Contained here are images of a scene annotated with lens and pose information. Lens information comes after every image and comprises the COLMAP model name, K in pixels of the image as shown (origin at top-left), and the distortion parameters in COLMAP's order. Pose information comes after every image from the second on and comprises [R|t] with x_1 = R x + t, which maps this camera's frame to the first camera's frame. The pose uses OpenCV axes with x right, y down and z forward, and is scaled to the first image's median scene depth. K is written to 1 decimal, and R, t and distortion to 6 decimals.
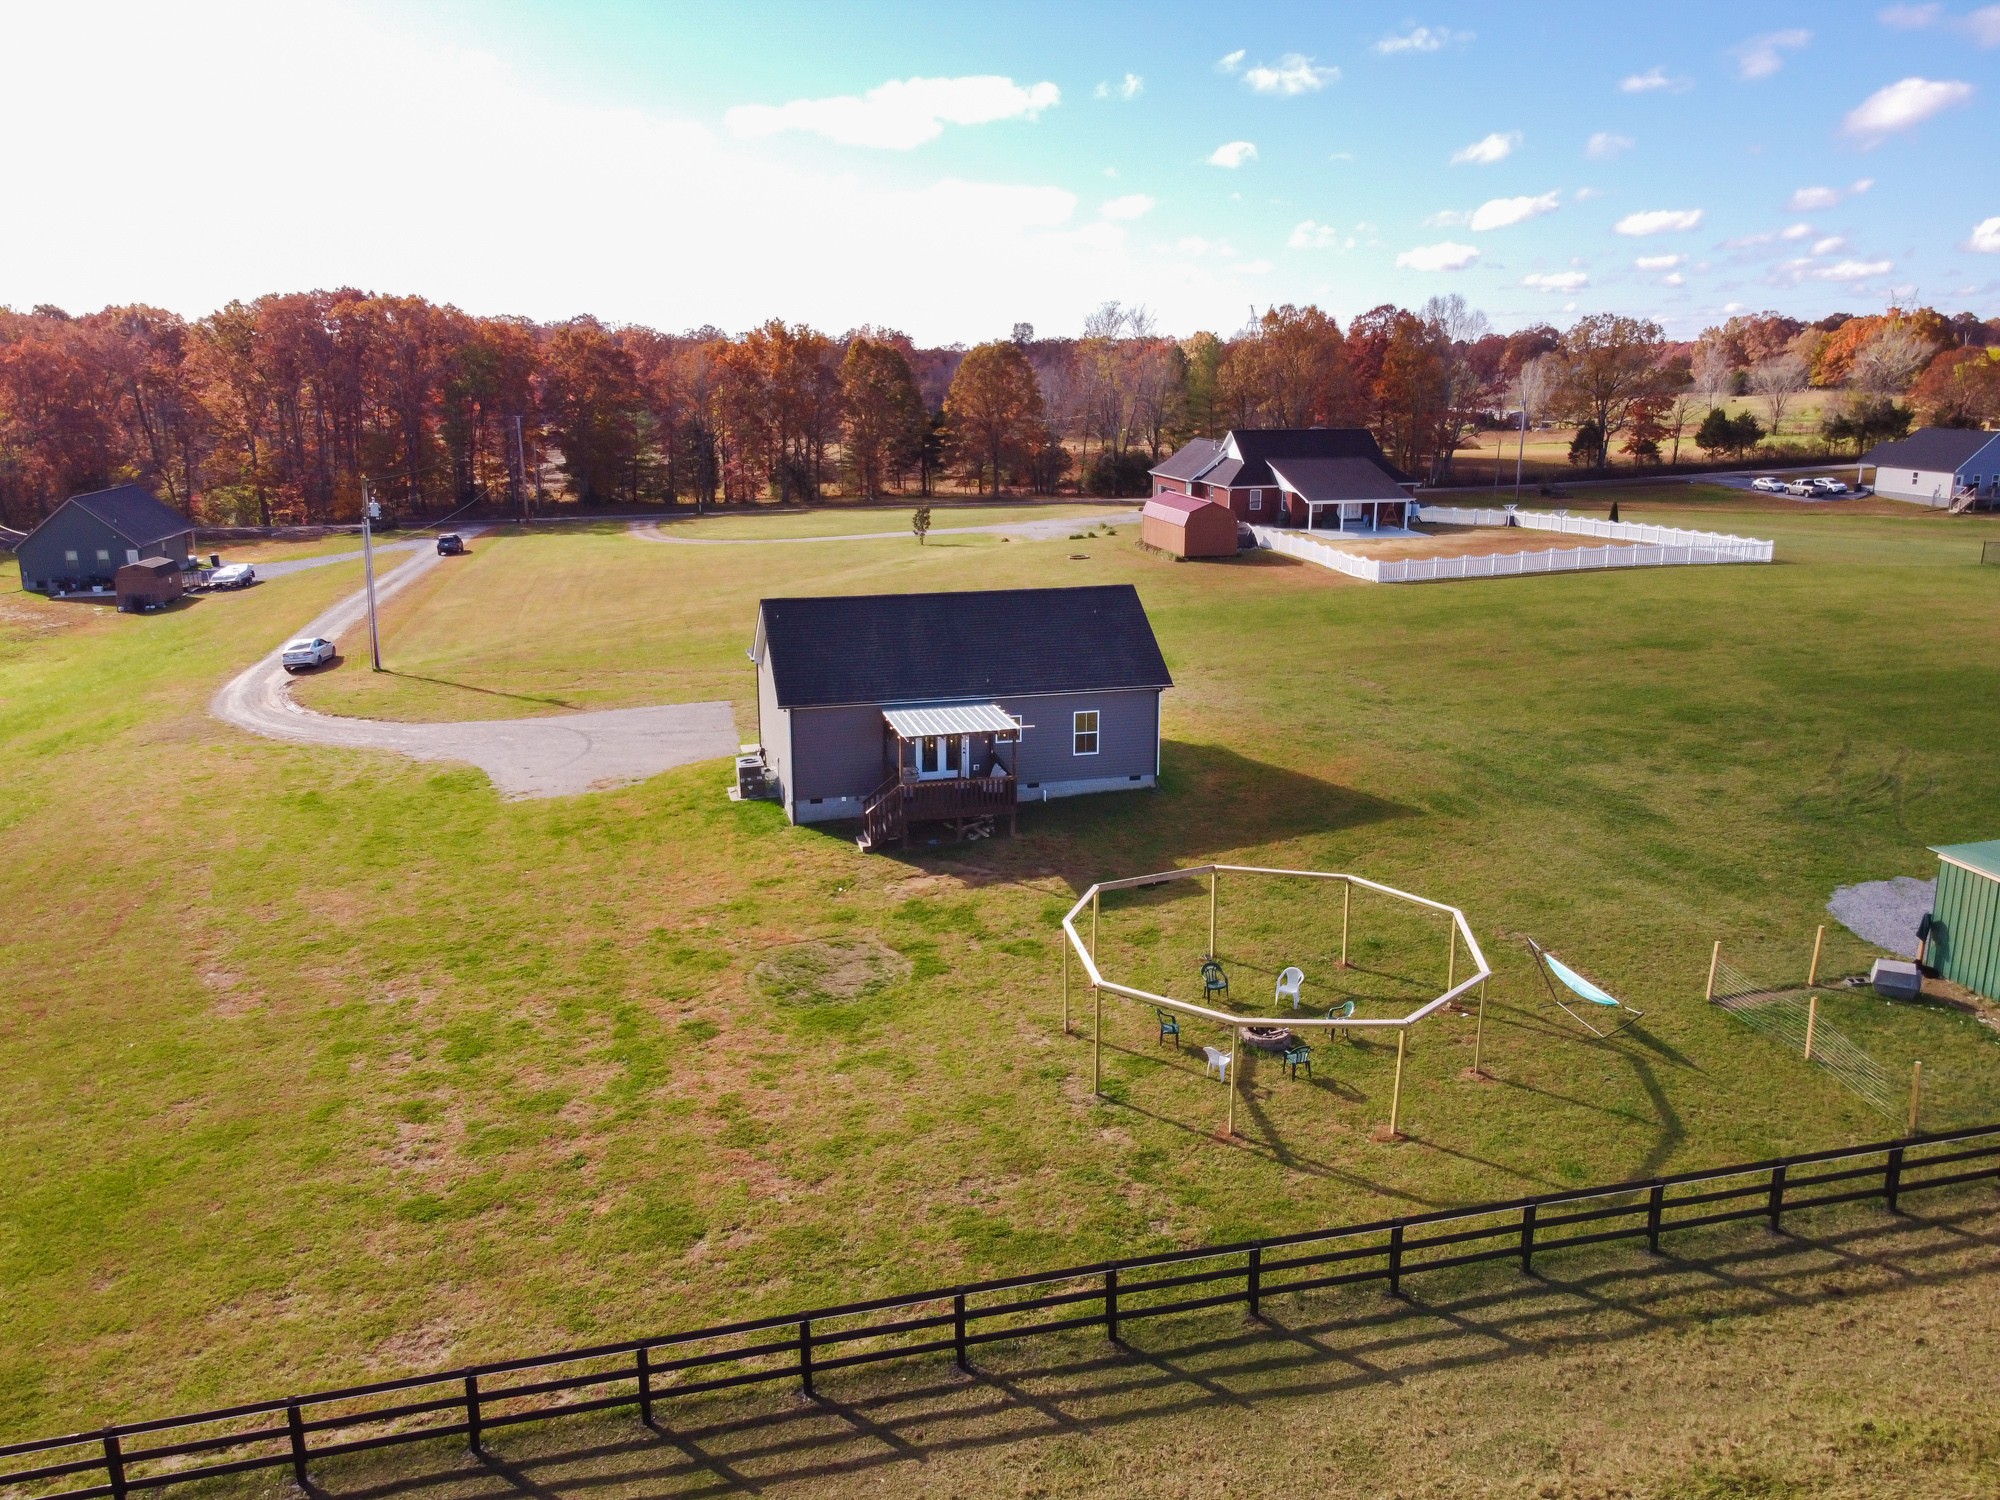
lens RADIAL K [[1514.1, 0, 1002.4], [0, 1514.1, 737.4], [0, 0, 1]] dist [0.005575, -0.007188]
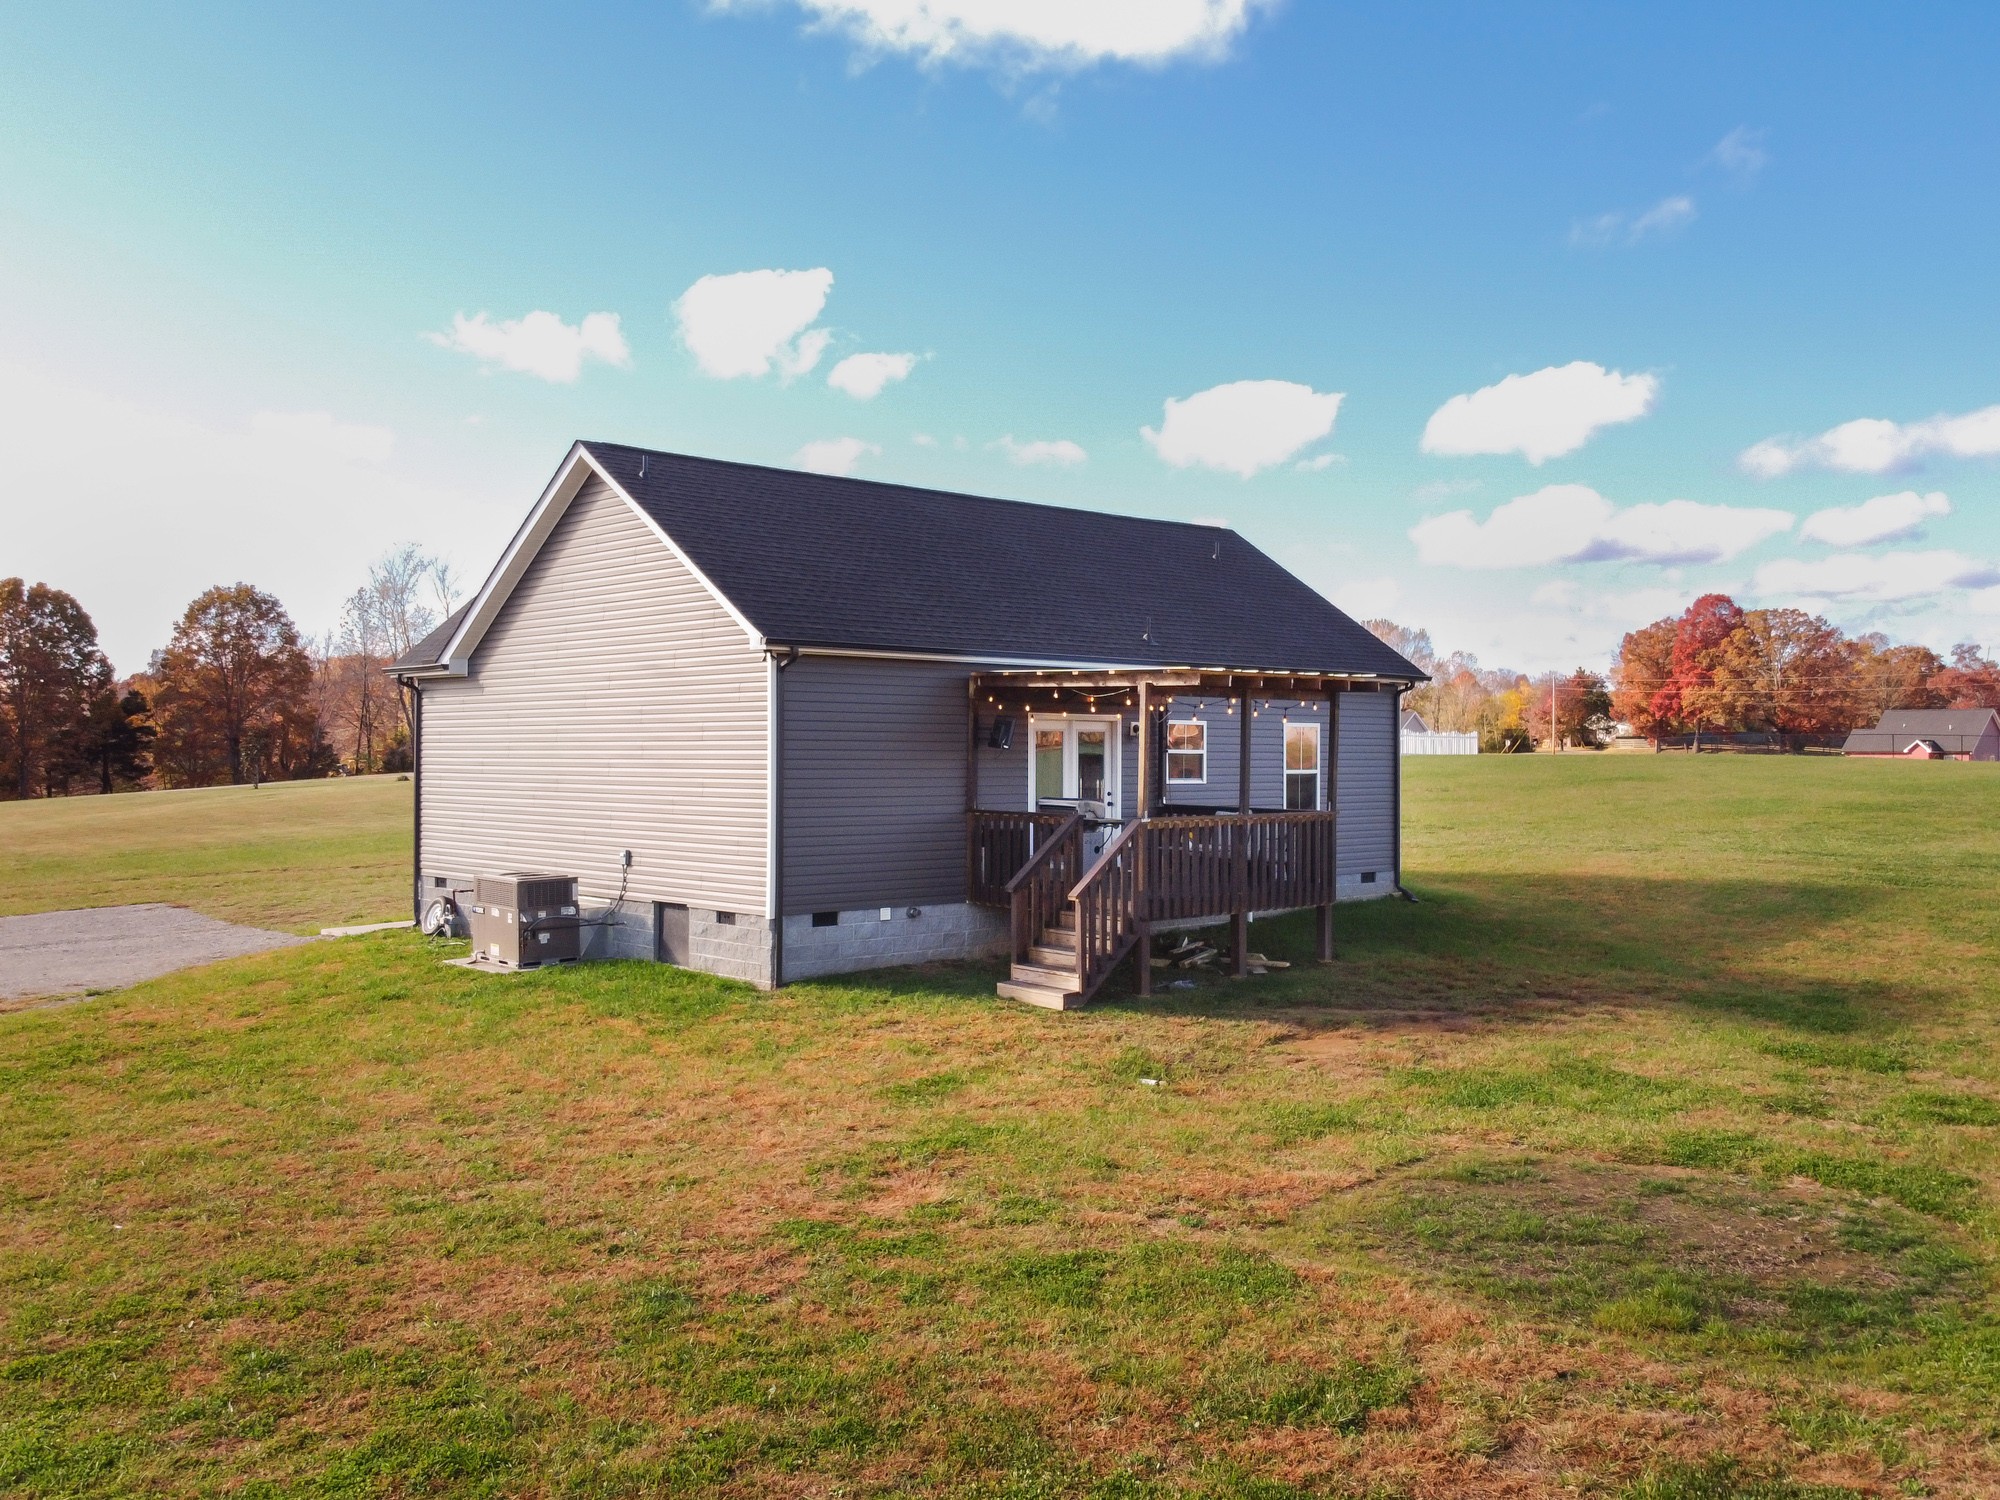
lens RADIAL K [[1748.1, 0, 1000.0], [0, 1748.1, 750.0], [0, 0, 1]] dist [-0.004902, -0.006131]
pose [[0.875174, 0.008267, 0.483737, -0.265607], [0.114441, 0.967942, -0.223588, 0.093199], [-0.470078, 0.251038, 0.846172, 0.563732]]
